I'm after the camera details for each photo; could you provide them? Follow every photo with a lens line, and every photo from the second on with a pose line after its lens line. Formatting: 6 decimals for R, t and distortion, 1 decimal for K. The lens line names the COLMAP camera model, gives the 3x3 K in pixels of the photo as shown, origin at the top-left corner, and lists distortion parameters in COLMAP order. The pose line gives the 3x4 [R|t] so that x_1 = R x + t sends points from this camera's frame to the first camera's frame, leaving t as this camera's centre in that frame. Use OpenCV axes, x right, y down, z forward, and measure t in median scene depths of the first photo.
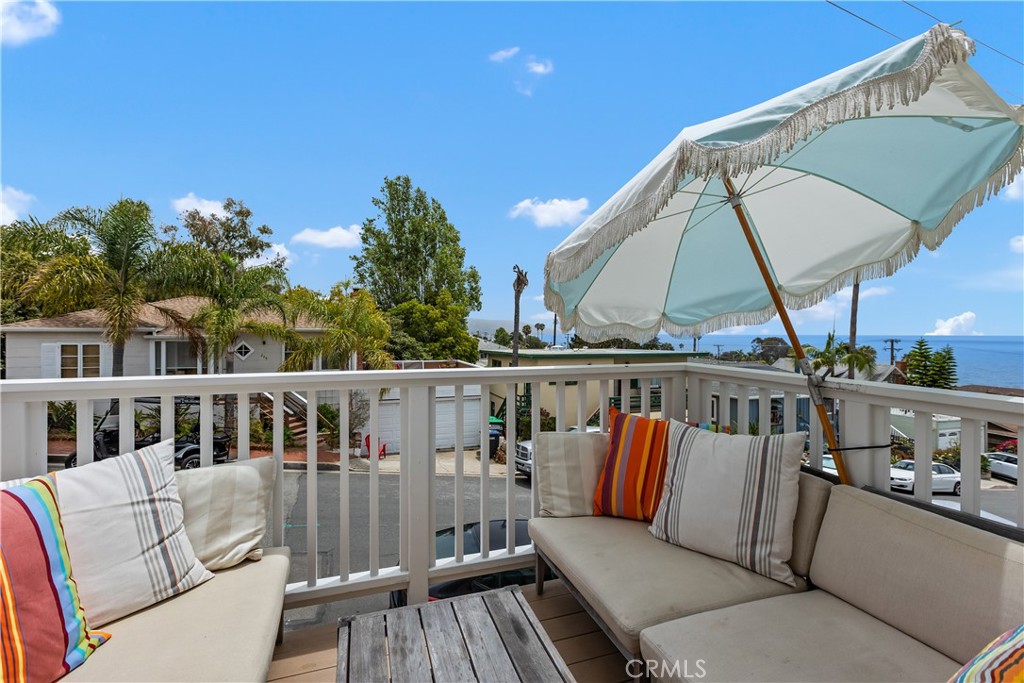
lens RADIAL K [[456.0, 0, 516.7], [0, 456.0, 329.4], [0, 0, 1]] dist [-0.001798, -0.000980]
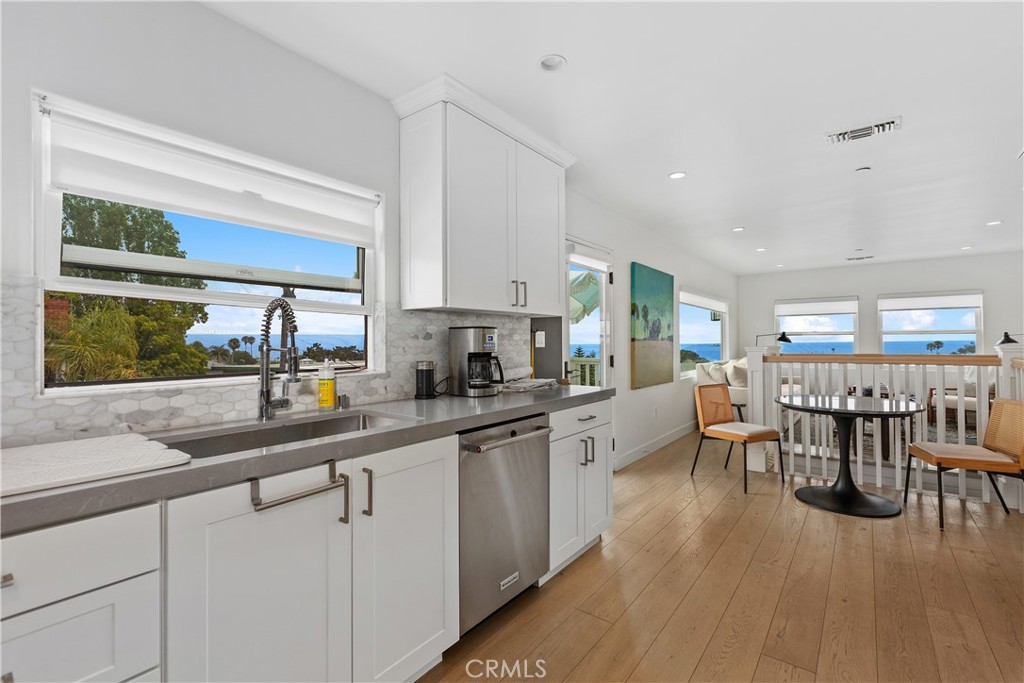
lens RADIAL K [[460.2, 0, 513.5], [0, 460.2, 337.1], [0, 0, 1]] dist [0.002125, -0.000070]
pose [[0.834308, -0.004517, 0.551280, -0.087557], [0.009937, 0.999927, -0.006847, -0.001022], [-0.551209, 0.011191, 0.834292, -0.094016]]
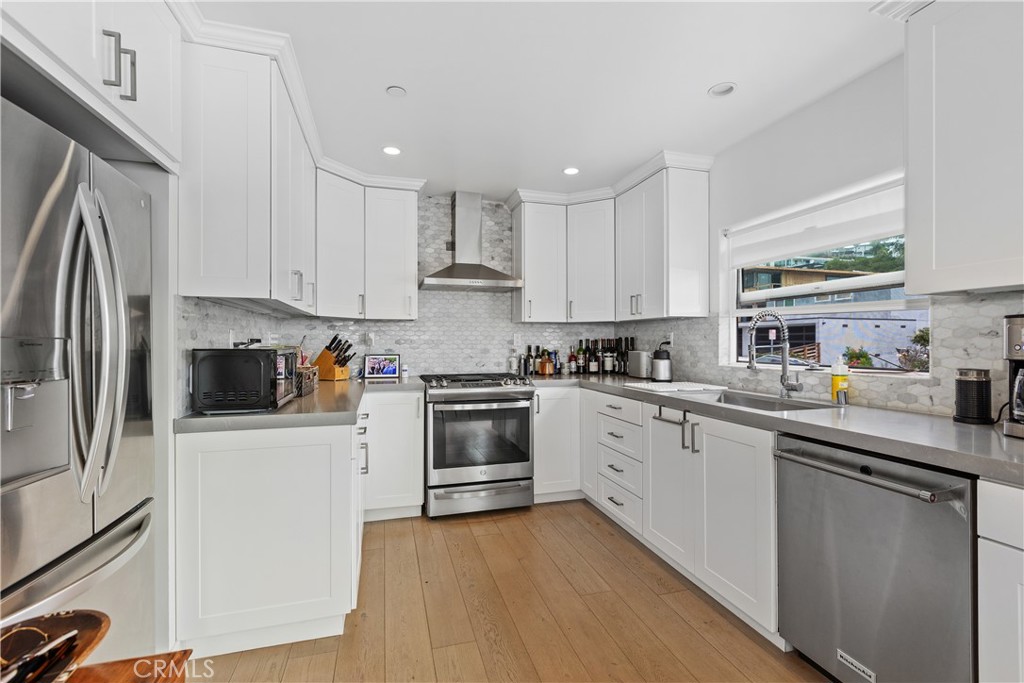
lens RADIAL K [[453.4, 0, 516.2], [0, 453.4, 342.5], [0, 0, 1]] dist [0.000782, 0.000192]
pose [[-0.048377, -0.004882, -0.998817, 0.002465], [-0.000255, 0.999988, -0.004875, -0.000431], [0.998829, 0.000019, -0.048377, -0.070574]]
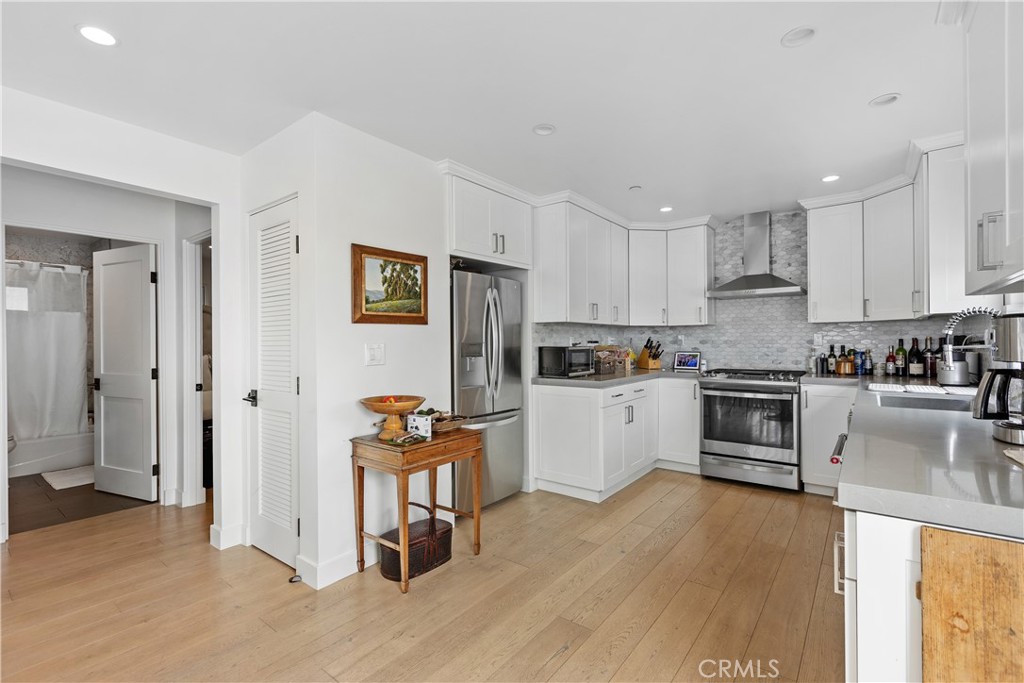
lens RADIAL K [[453.4, 0, 516.2], [0, 453.4, 342.5], [0, 0, 1]] dist [0.000782, 0.000192]
pose [[-0.840456, 0.000363, -0.541880, 0.021441], [0.001624, 0.999997, -0.001850, -0.000861], [0.541878, -0.002435, -0.840454, -0.009149]]
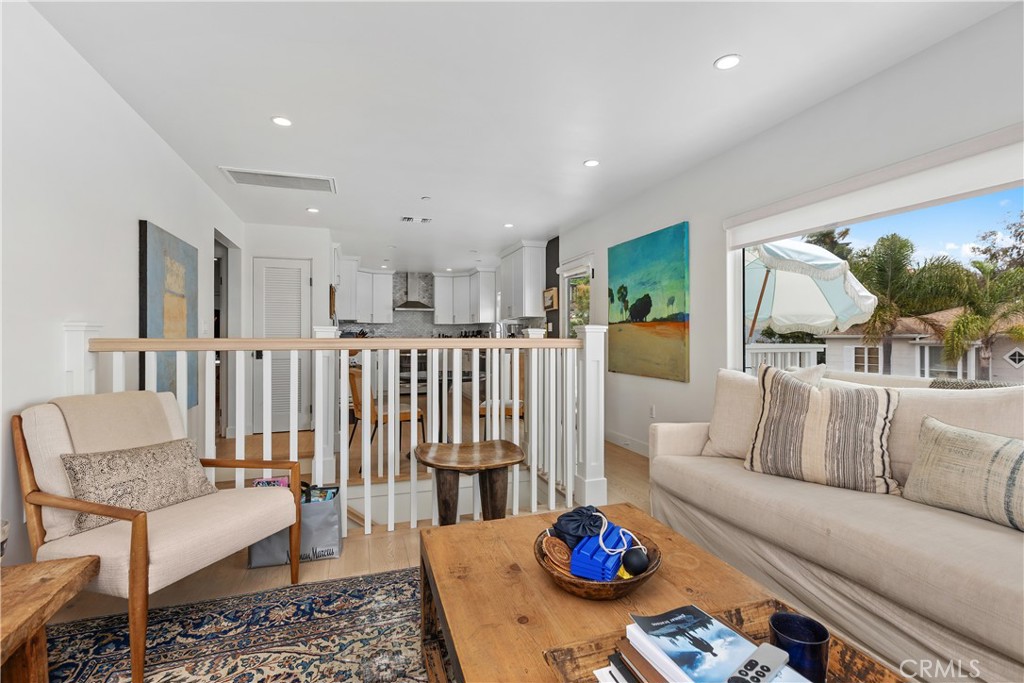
lens RADIAL K [[460.2, 0, 513.5], [0, 460.2, 337.1], [0, 0, 1]] dist [0.002125, -0.000070]
pose [[-0.007661, -0.007937, -0.999939, 0.199040], [0.002355, 0.999966, -0.007955, 0.005296], [0.999968, -0.002416, -0.007642, -0.017150]]
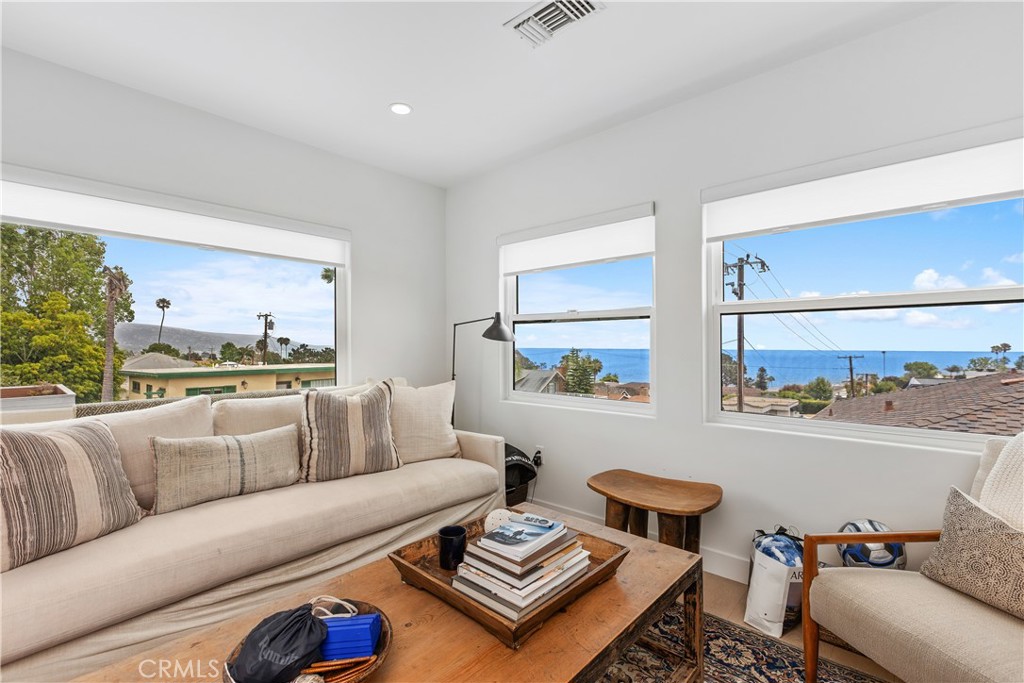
lens RADIAL K [[453.4, 0, 516.2], [0, 453.4, 342.5], [0, 0, 1]] dist [0.000782, 0.000192]
pose [[0.875519, -0.007085, 0.483133, 0.154434], [0.008172, 0.999967, -0.000145, 0.002092], [-0.483115, 0.004075, 0.875547, -0.046393]]
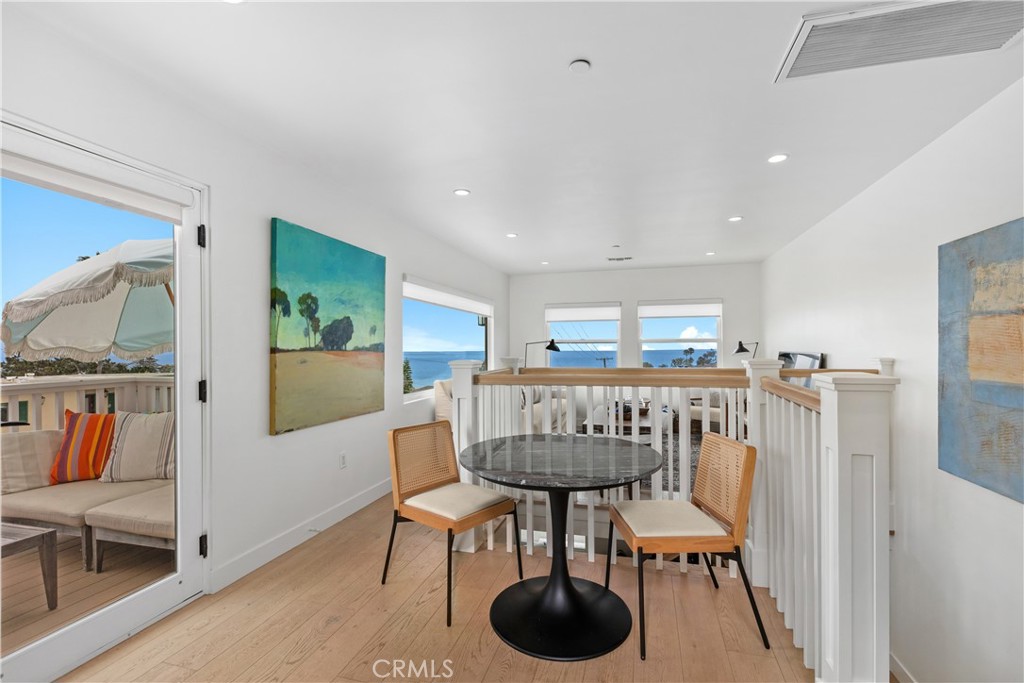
lens RADIAL K [[460.2, 0, 517.4], [0, 460.2, 343.5], [0, 0, 1]] dist [-0.001507, -0.000291]
pose [[0.567567, -0.000956, 0.823327, -0.013900], [0.007665, 0.999962, -0.004123, -0.001408], [-0.823291, 0.008651, 0.567553, -0.077527]]
